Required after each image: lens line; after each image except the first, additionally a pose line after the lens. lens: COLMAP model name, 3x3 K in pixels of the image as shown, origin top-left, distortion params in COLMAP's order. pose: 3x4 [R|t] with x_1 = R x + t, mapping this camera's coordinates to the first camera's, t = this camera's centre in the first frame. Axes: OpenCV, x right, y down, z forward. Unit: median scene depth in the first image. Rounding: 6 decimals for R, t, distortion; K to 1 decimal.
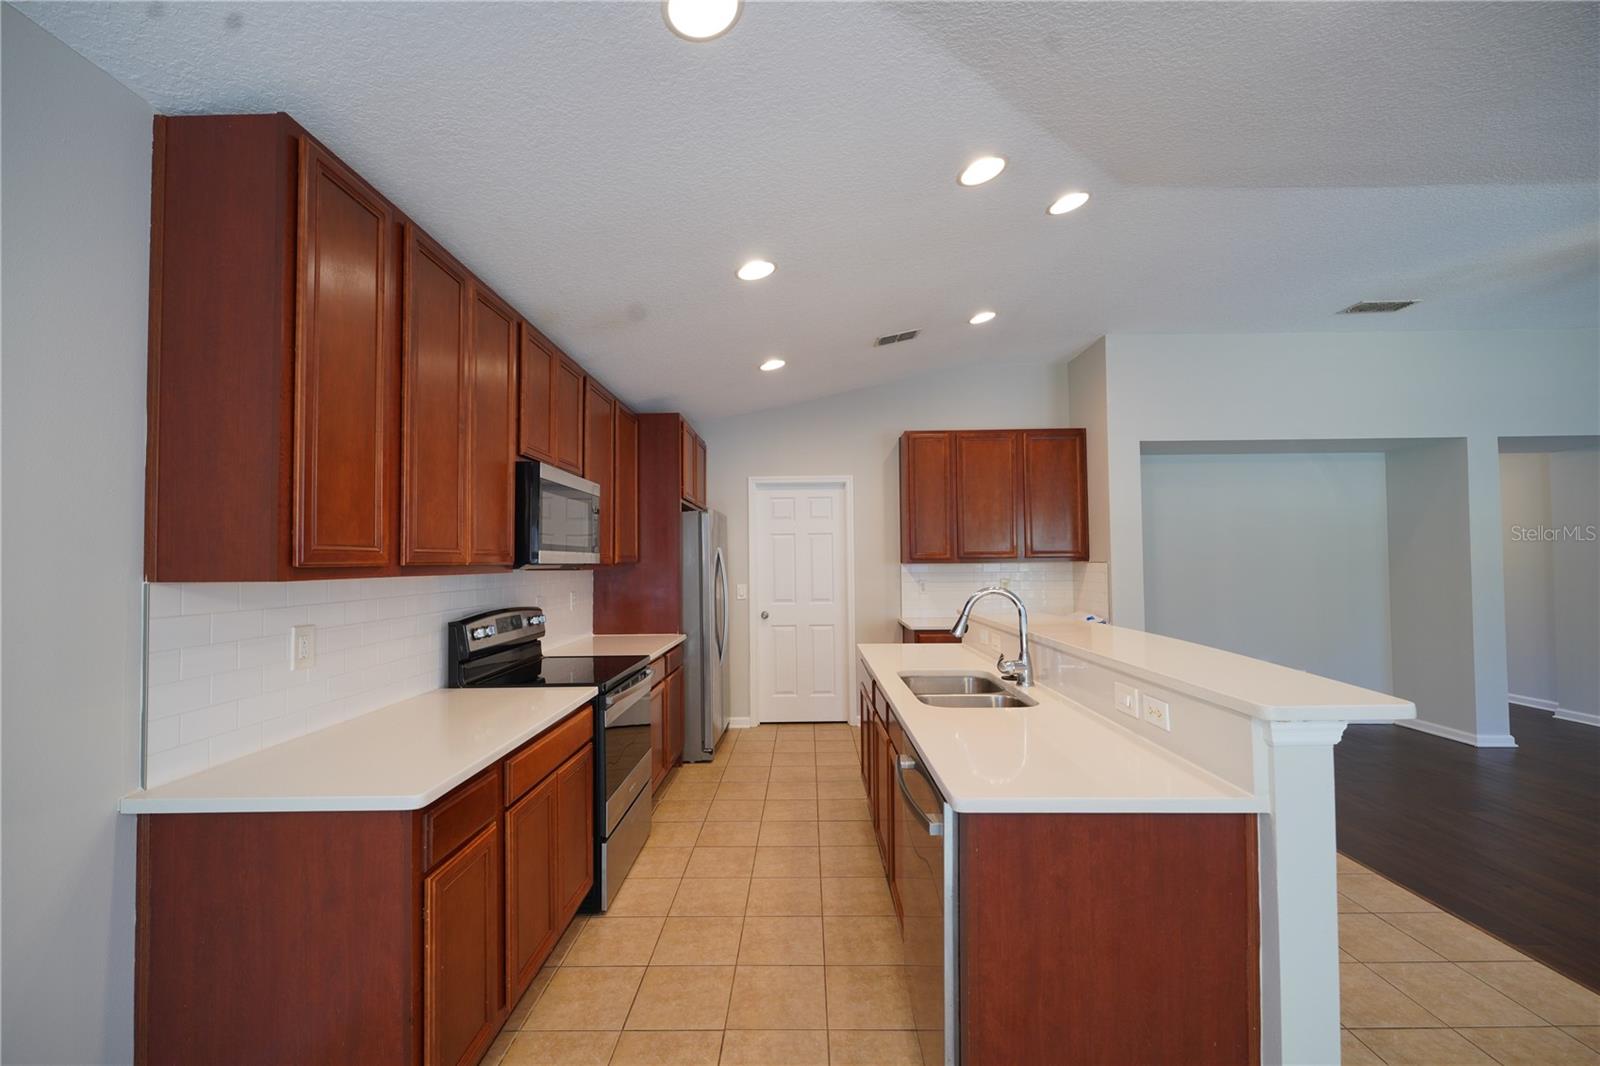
lens RADIAL K [[637.7, 0, 799.8], [0, 637.7, 543.4], [0, 0, 1]] dist [0.000127, 0.000045]
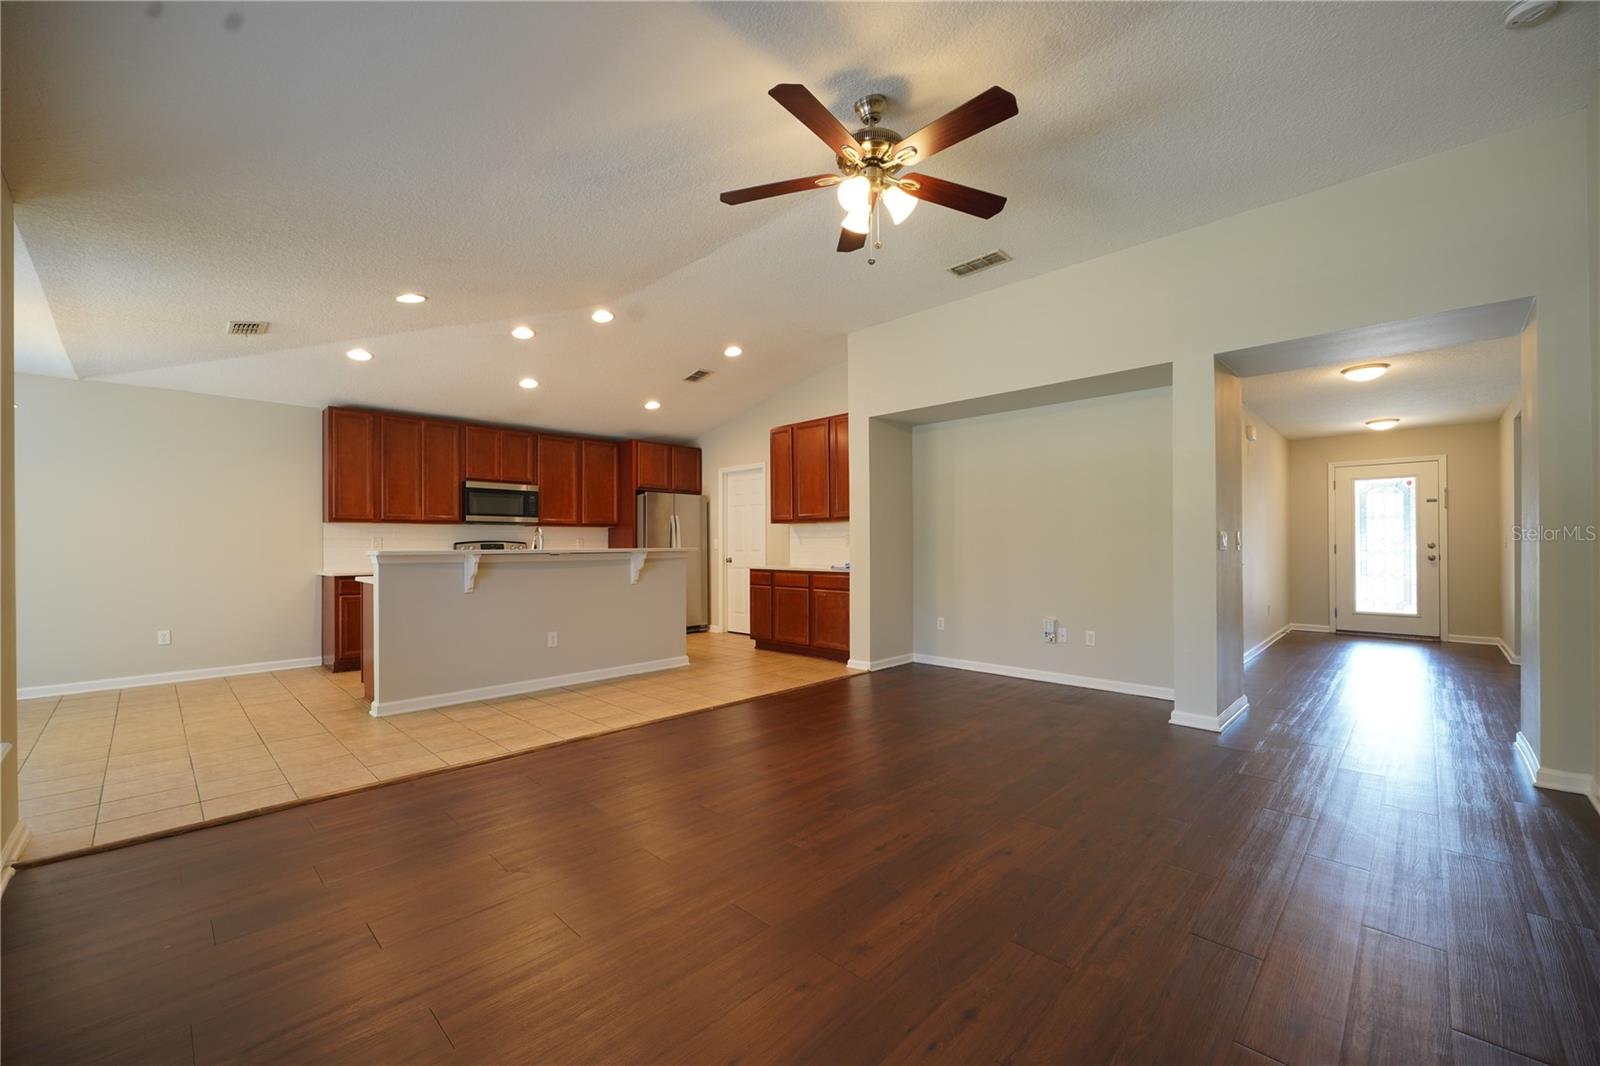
lens RADIAL K [[637.7, 0, 799.8], [0, 637.7, 543.4], [0, 0, 1]] dist [0.000127, 0.000045]
pose [[0.698033, 0.011900, -0.715967, 1.298683], [0.013141, 0.999481, 0.029423, 0.034890], [0.715945, -0.029947, 0.697514, 0.083003]]
